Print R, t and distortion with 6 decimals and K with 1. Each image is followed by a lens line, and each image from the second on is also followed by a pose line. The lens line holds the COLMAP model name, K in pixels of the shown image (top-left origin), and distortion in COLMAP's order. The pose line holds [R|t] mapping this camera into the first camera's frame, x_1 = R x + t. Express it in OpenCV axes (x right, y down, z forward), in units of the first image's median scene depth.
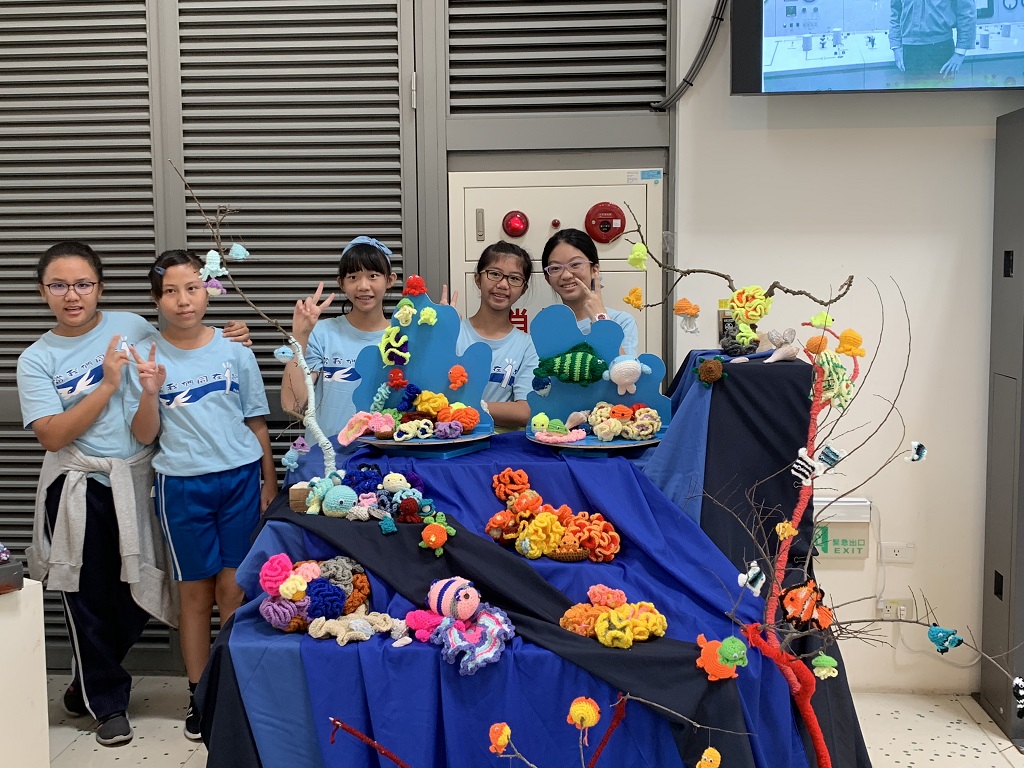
lens RADIAL K [[1189.9, 0, 507.2], [0, 1189.9, 377.7], [0, 0, 1]] dist [0.129620, 0.000000]
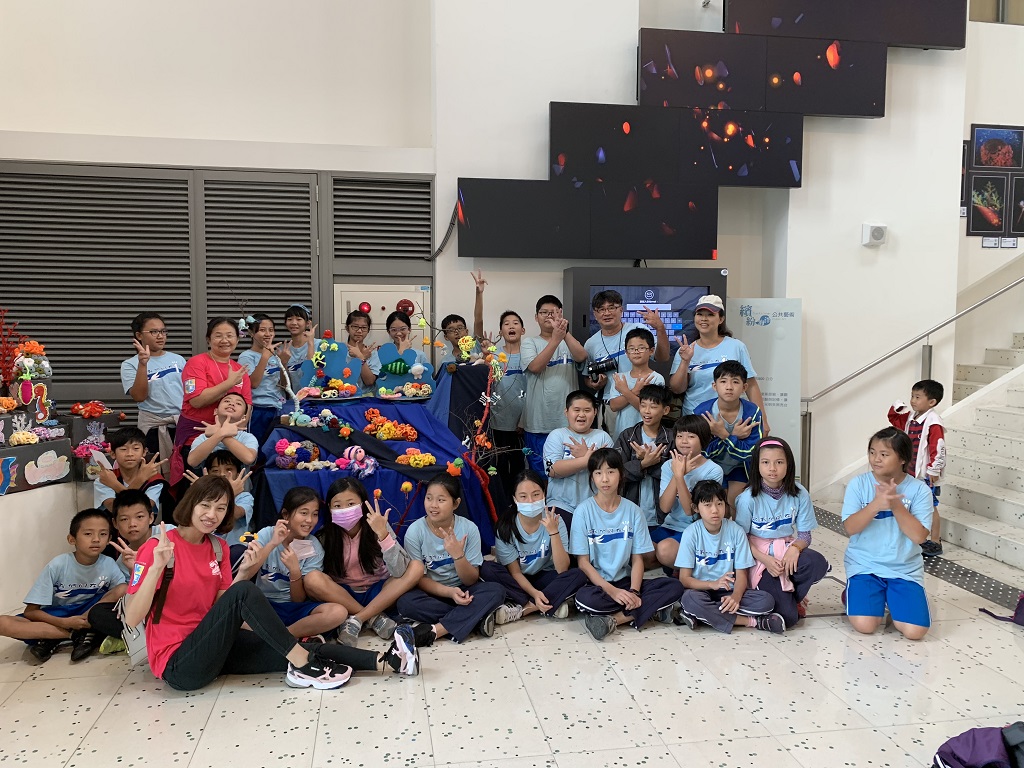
lens RADIAL K [[779.2, 0, 509.3], [0, 779.2, 386.3], [0, 0, 1]] dist [0.077214, 0.001760]
pose [[0.971152, -0.006389, 0.238375, -0.111131], [0.010882, 0.999787, -0.017538, 0.064814], [-0.238213, 0.019626, 0.971015, -0.672601]]
